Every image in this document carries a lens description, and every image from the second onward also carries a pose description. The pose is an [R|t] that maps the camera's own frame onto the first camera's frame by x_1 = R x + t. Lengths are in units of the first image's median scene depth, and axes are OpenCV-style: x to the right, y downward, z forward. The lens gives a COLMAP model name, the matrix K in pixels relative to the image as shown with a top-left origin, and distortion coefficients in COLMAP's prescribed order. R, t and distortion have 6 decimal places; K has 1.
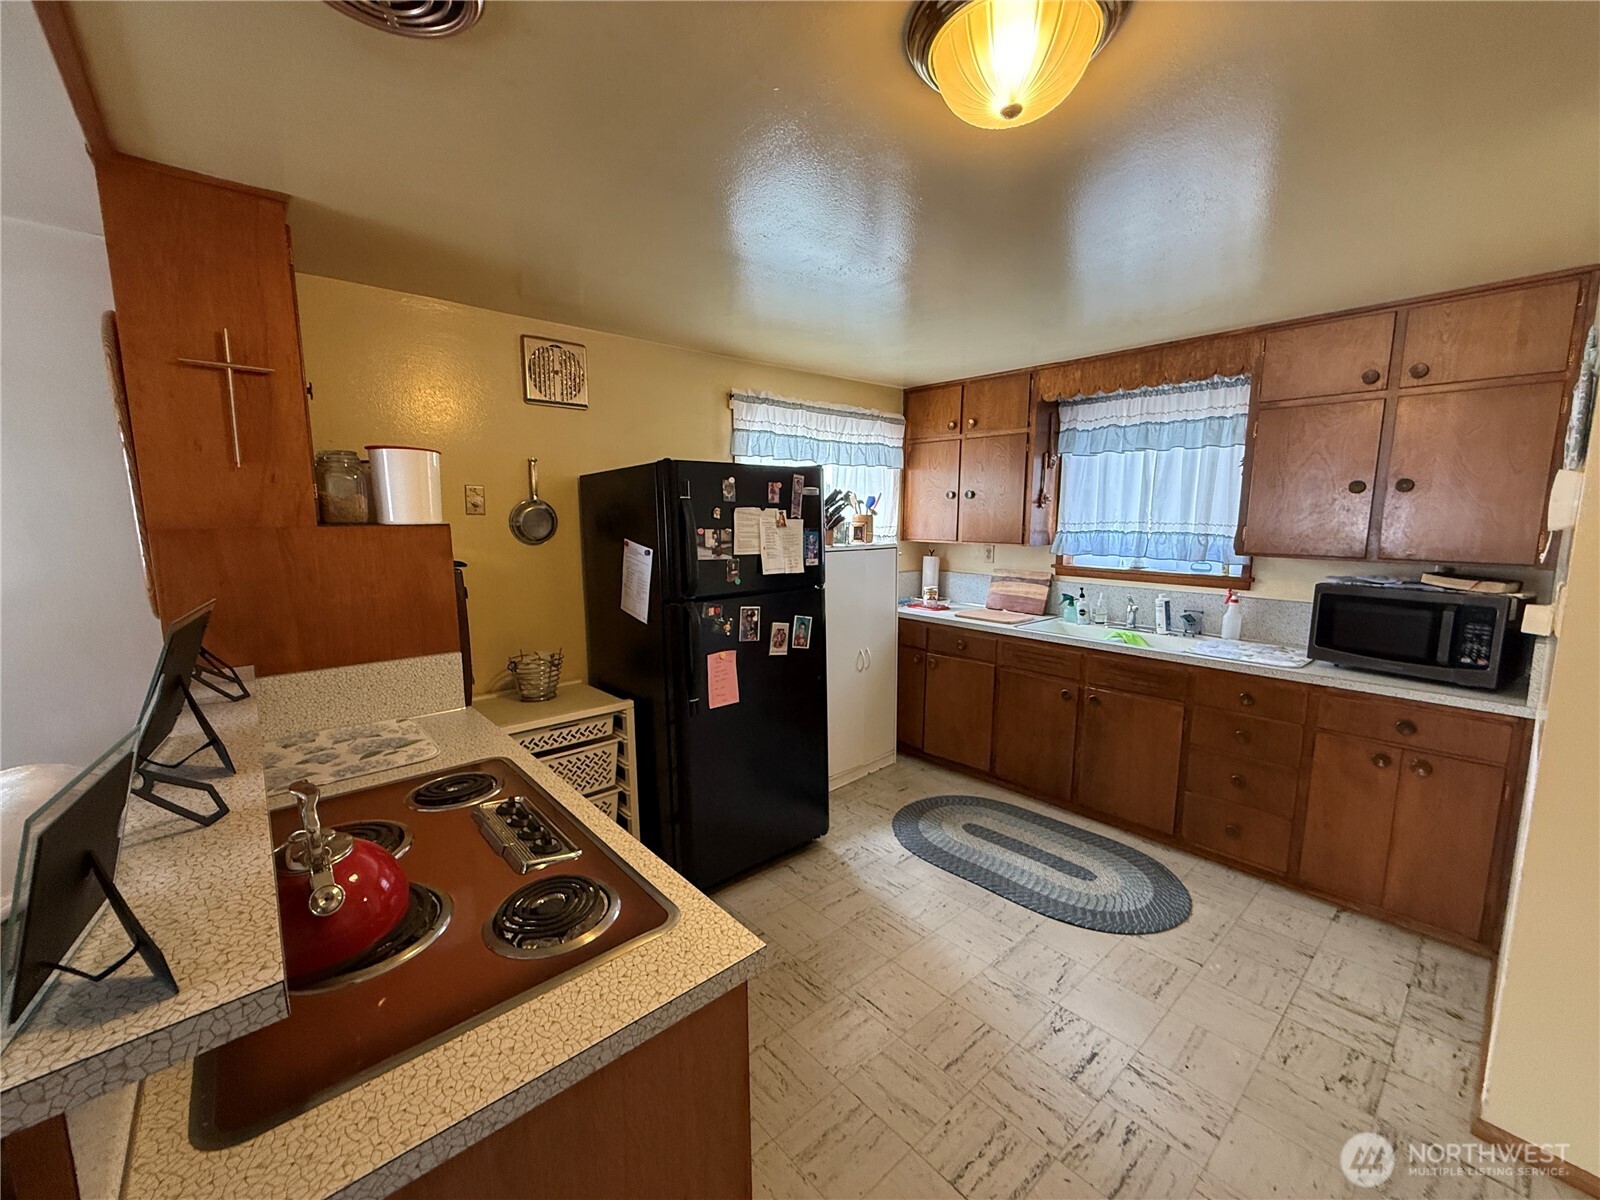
lens RADIAL K [[637.1, 0, 800.0], [0, 637.1, 600.0], [0, 0, 1]] dist [0.001479, 0.000221]
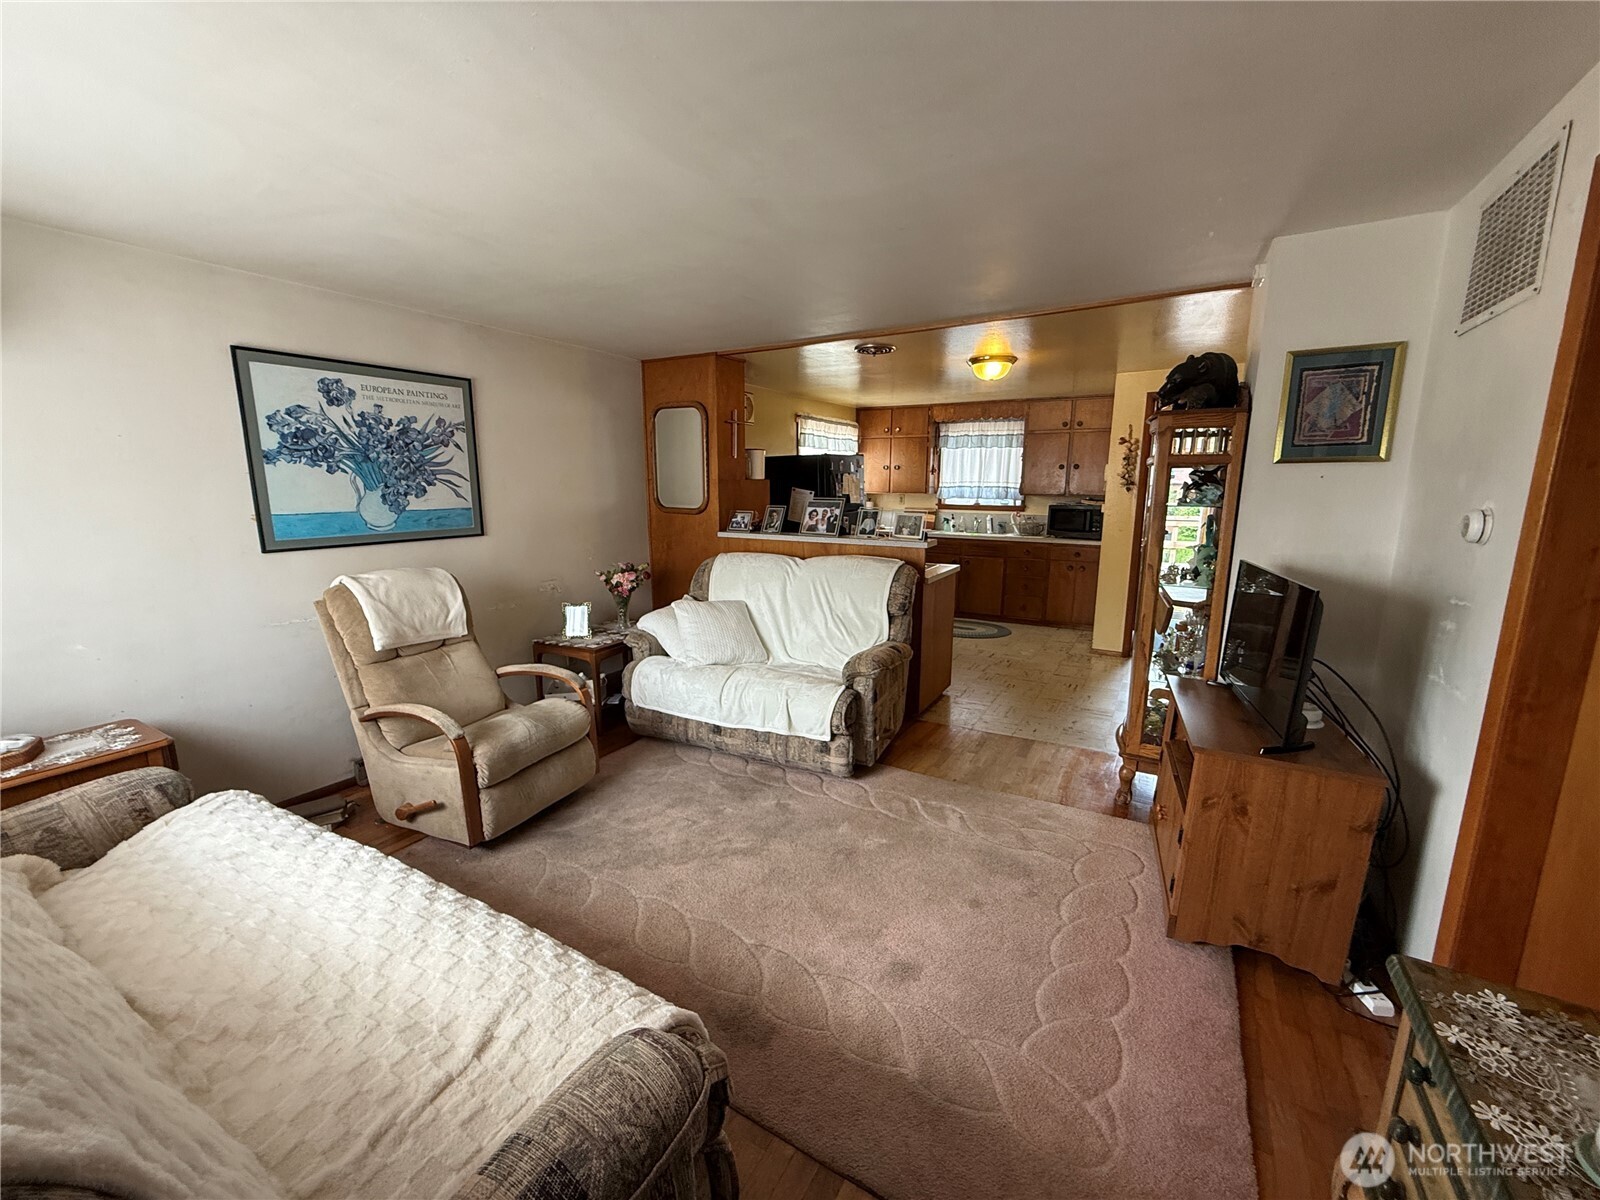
lens RADIAL K [[637.1, 0, 800.0], [0, 637.1, 600.0], [0, 0, 1]] dist [0.001479, 0.000221]
pose [[0.947223, -0.056720, 0.315518, -0.745322], [0.040987, 0.997573, 0.056283, 0.131246], [-0.317945, -0.040380, 0.947249, -0.863970]]
